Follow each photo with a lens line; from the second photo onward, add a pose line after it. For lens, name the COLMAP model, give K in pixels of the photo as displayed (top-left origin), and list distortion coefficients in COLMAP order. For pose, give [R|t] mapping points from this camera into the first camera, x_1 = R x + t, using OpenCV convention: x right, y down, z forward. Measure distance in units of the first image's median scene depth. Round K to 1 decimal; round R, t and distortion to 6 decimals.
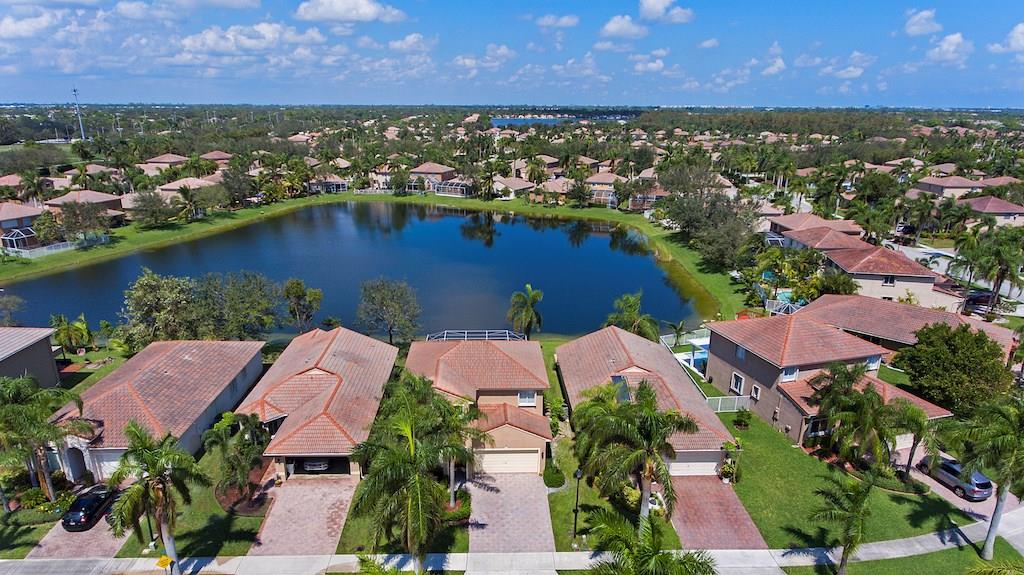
lens RADIAL K [[600.9, 0, 497.0], [0, 600.9, 309.3], [0, 0, 1]] dist [-0.000303, -0.000029]
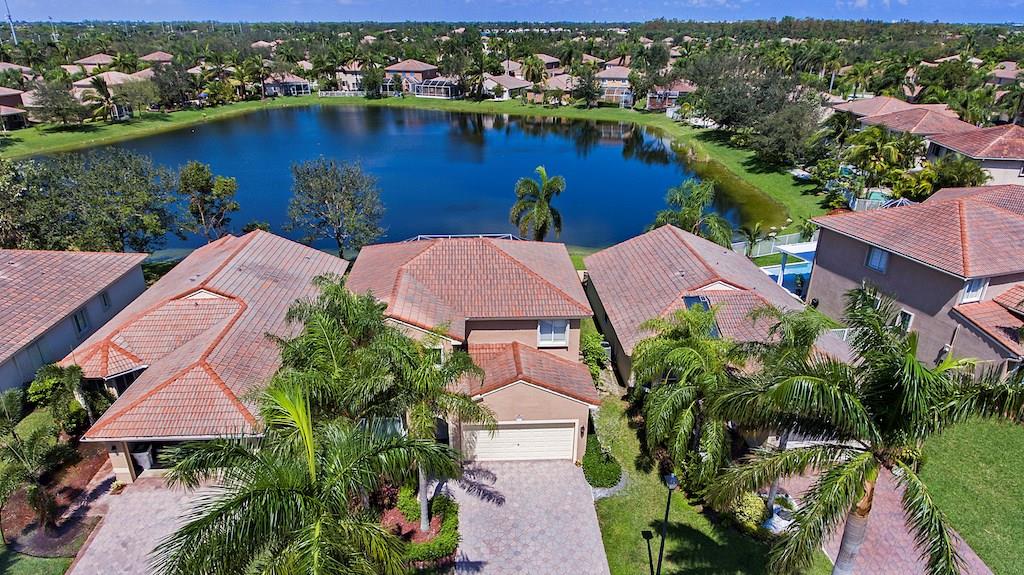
lens RADIAL K [[600.9, 0, 497.0], [0, 600.9, 309.3], [0, 0, 1]] dist [-0.000303, -0.000029]
pose [[0.999820, -0.010619, 0.015732, -0.008128], [0.008917, 0.994484, 0.104511, 0.039468], [-0.016755, -0.104351, 0.994399, 0.264583]]
